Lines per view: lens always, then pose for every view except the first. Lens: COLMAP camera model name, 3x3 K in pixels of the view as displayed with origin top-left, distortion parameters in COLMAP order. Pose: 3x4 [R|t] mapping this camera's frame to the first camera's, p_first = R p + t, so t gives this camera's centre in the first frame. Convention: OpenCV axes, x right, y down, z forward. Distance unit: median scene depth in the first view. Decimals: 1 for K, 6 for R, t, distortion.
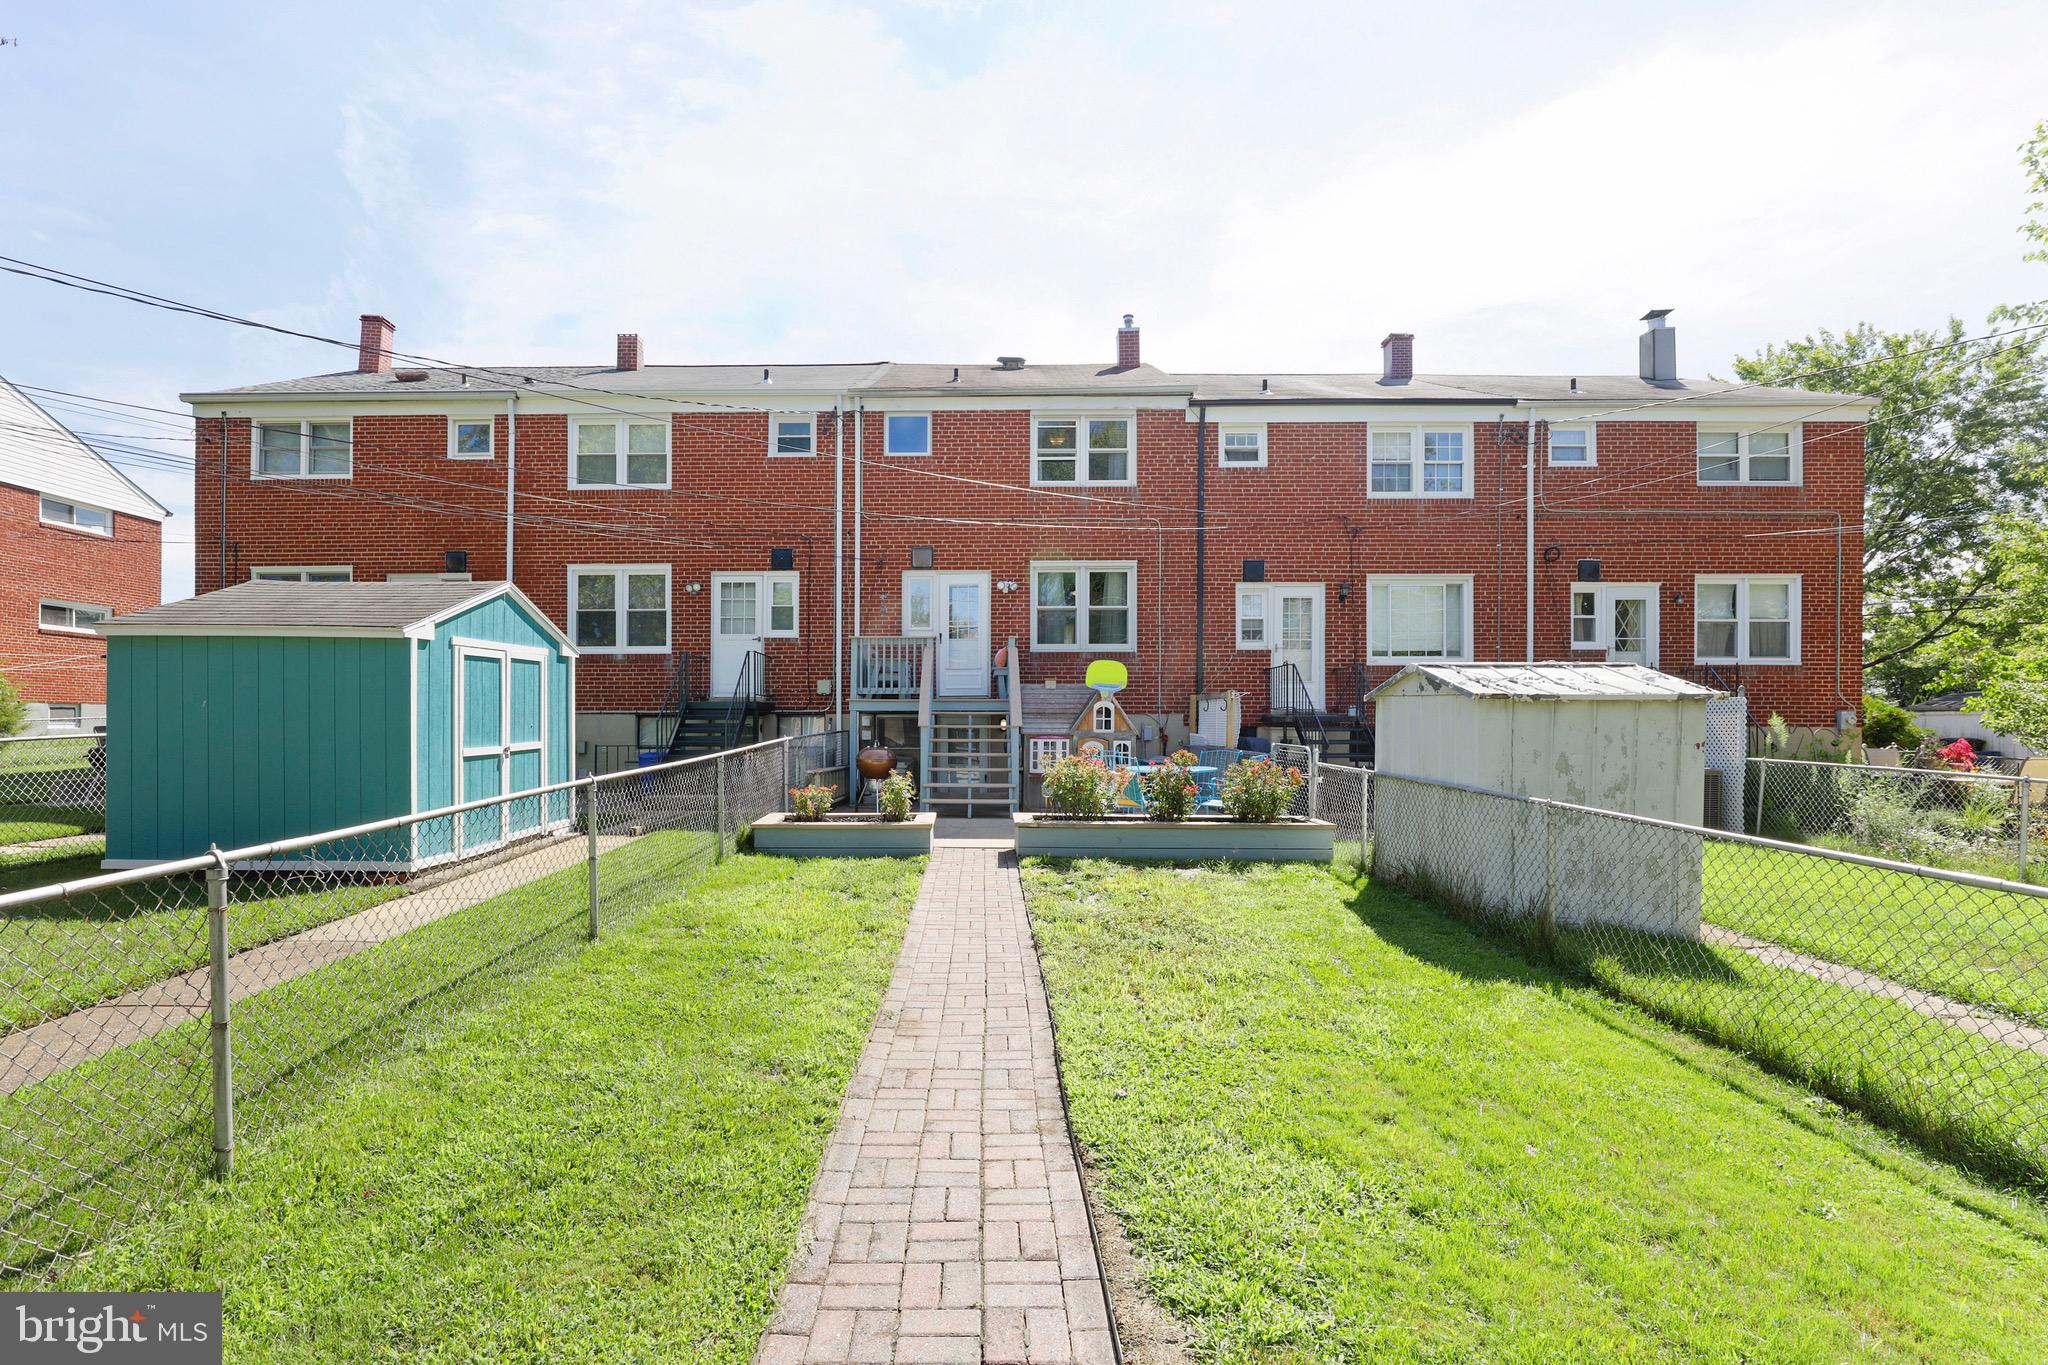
lens RADIAL K [[948.0, 0, 981.8], [0, 948.0, 713.1], [0, 0, 1]] dist [-0.012655, 0.005461]
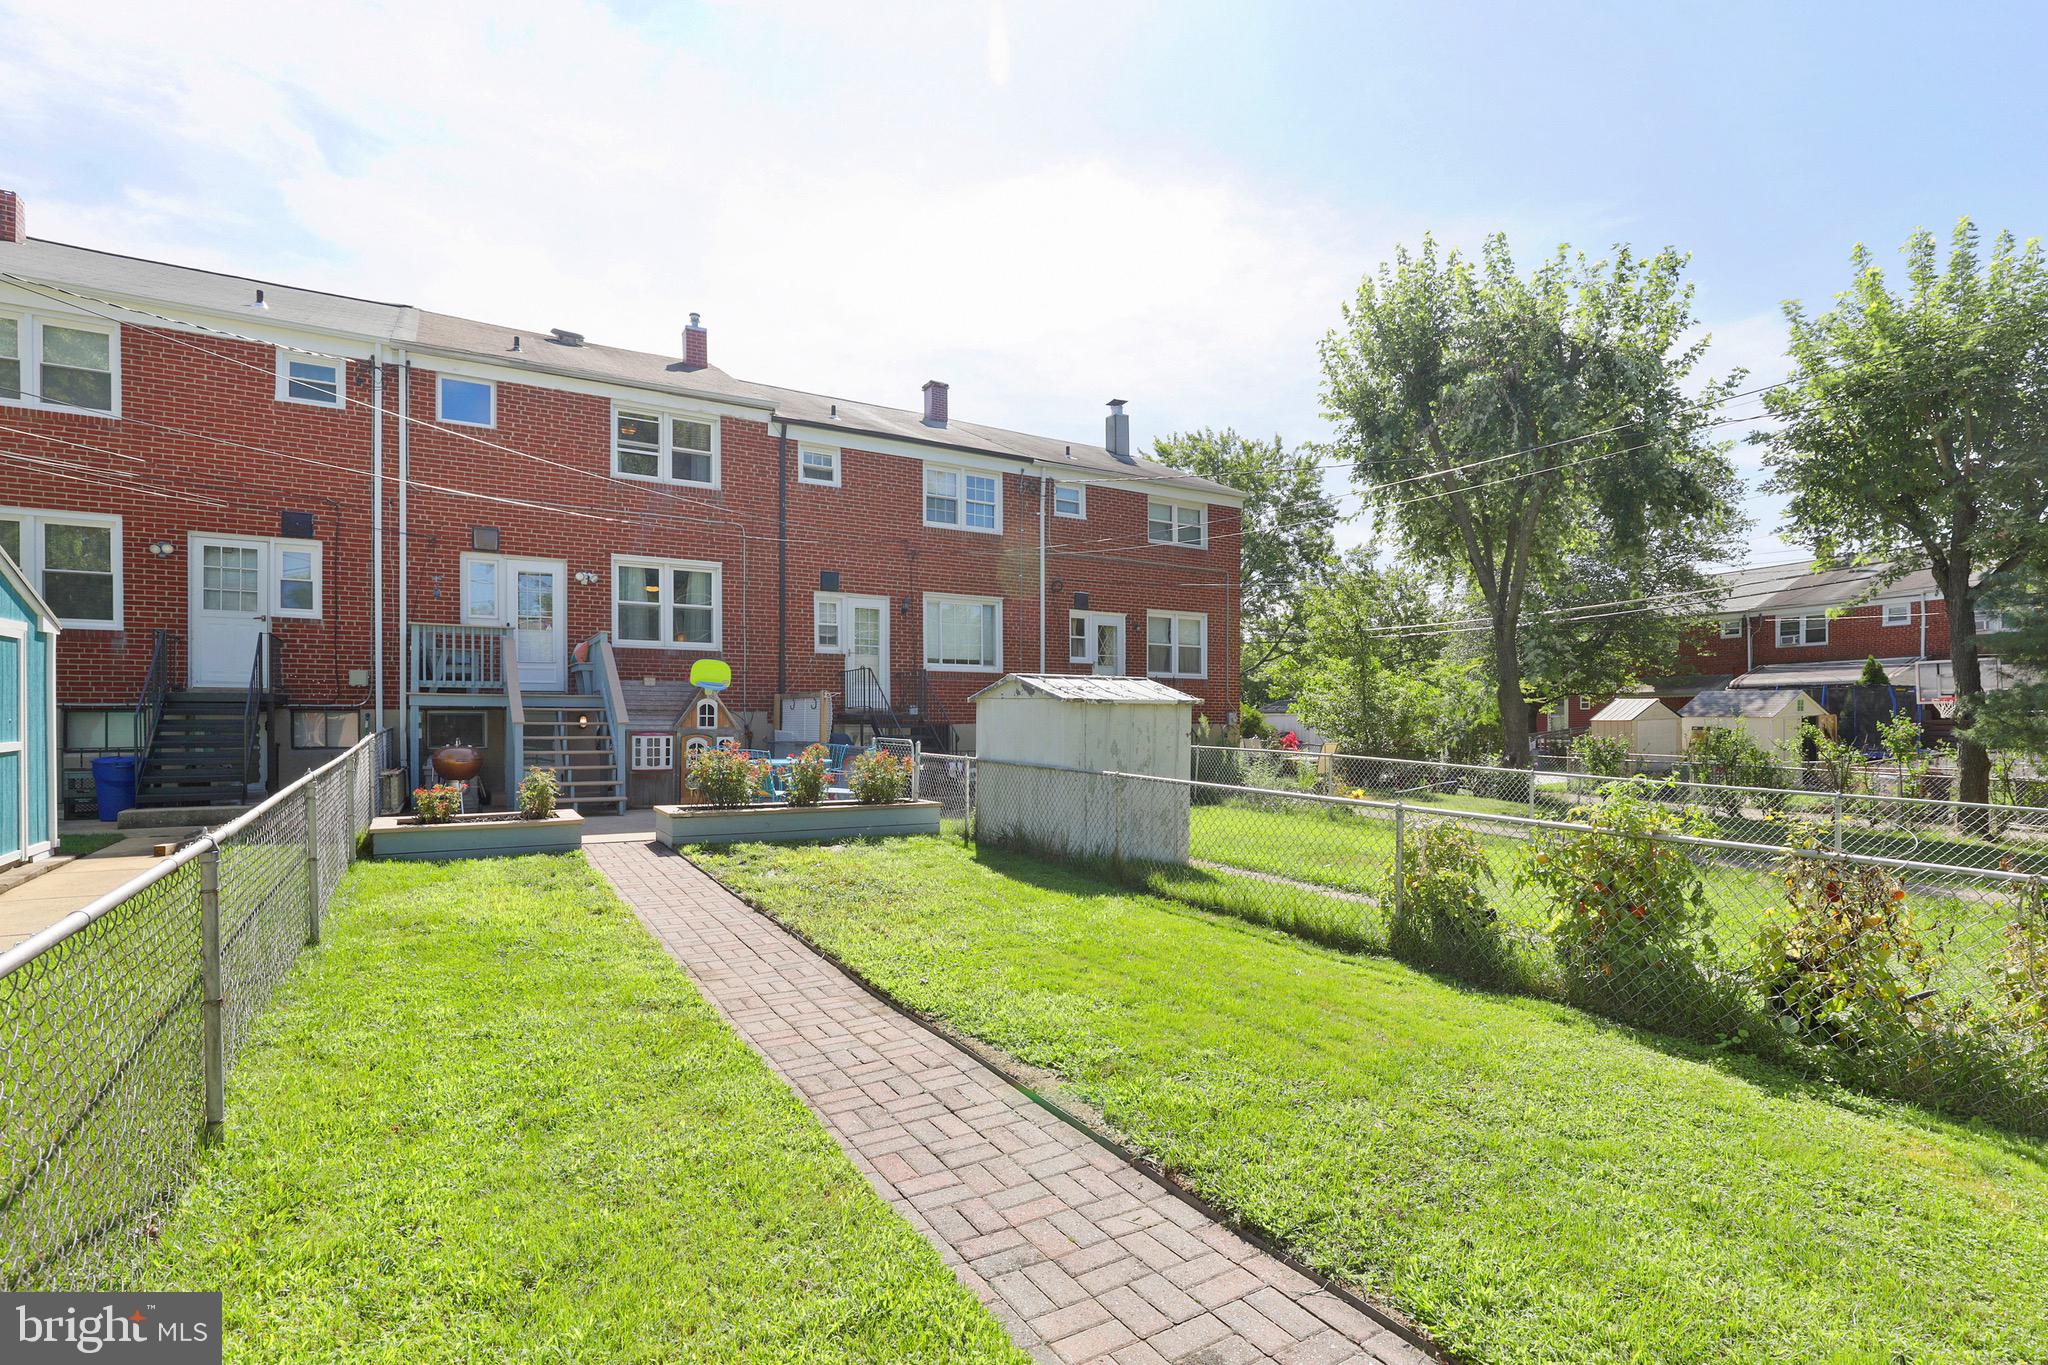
lens RADIAL K [[1002.3, 0, 1010.2], [0, 1002.3, 696.7], [0, 0, 1]] dist [-0.005849, 0.001411]
pose [[0.848598, 0.014361, 0.528843, -0.151906], [-0.006380, 0.999837, -0.016913, 0.001260], [-0.528999, 0.010978, 0.848551, -0.094630]]
